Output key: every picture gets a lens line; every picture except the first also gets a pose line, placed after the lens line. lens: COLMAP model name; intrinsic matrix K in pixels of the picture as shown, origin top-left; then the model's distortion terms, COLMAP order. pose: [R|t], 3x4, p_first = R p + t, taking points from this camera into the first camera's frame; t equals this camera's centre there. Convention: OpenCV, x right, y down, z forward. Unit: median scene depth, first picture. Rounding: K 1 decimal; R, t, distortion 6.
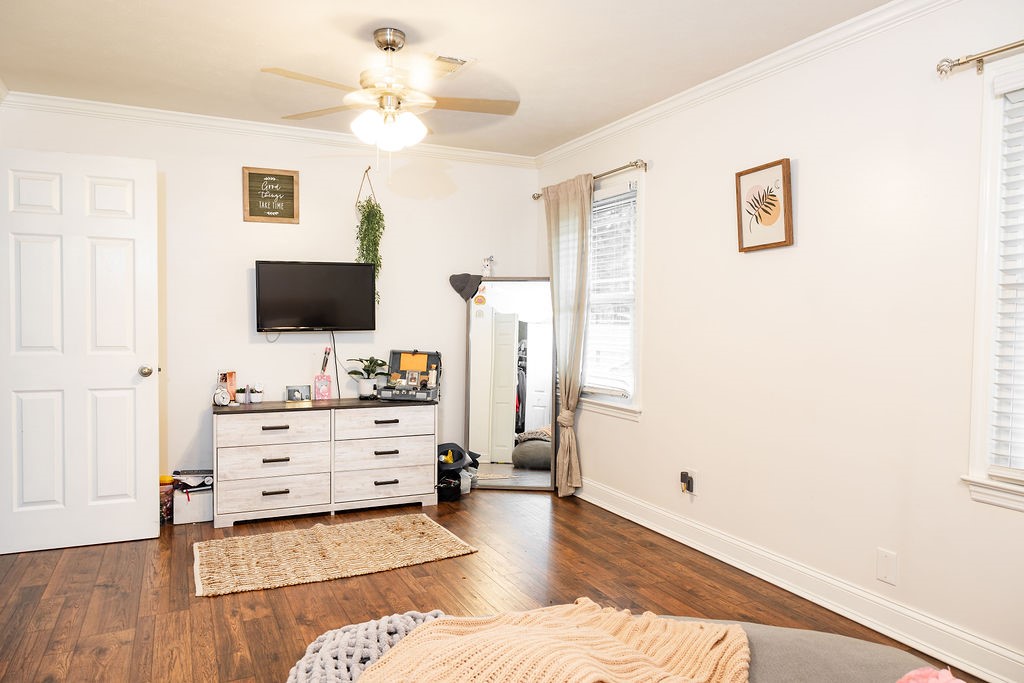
lens RADIAL K [[747.2, 0, 512.0], [0, 747.2, 341.5], [0, 0, 1]] dist [0.009069, 0.002676]
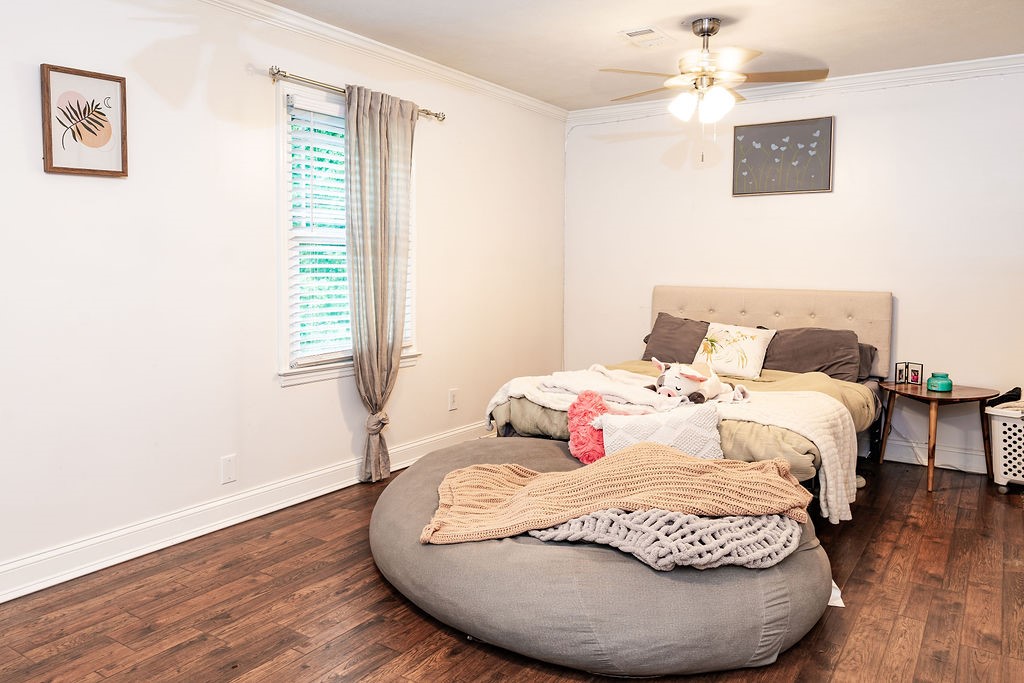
lens RADIAL K [[747.2, 0, 512.0], [0, 747.2, 341.5], [0, 0, 1]] dist [0.009069, 0.002676]
pose [[-0.528689, -0.109516, 0.841721, -0.616016], [0.018513, 0.989918, 0.140426, -0.050888], [-0.848614, 0.089824, -0.521332, 1.051848]]
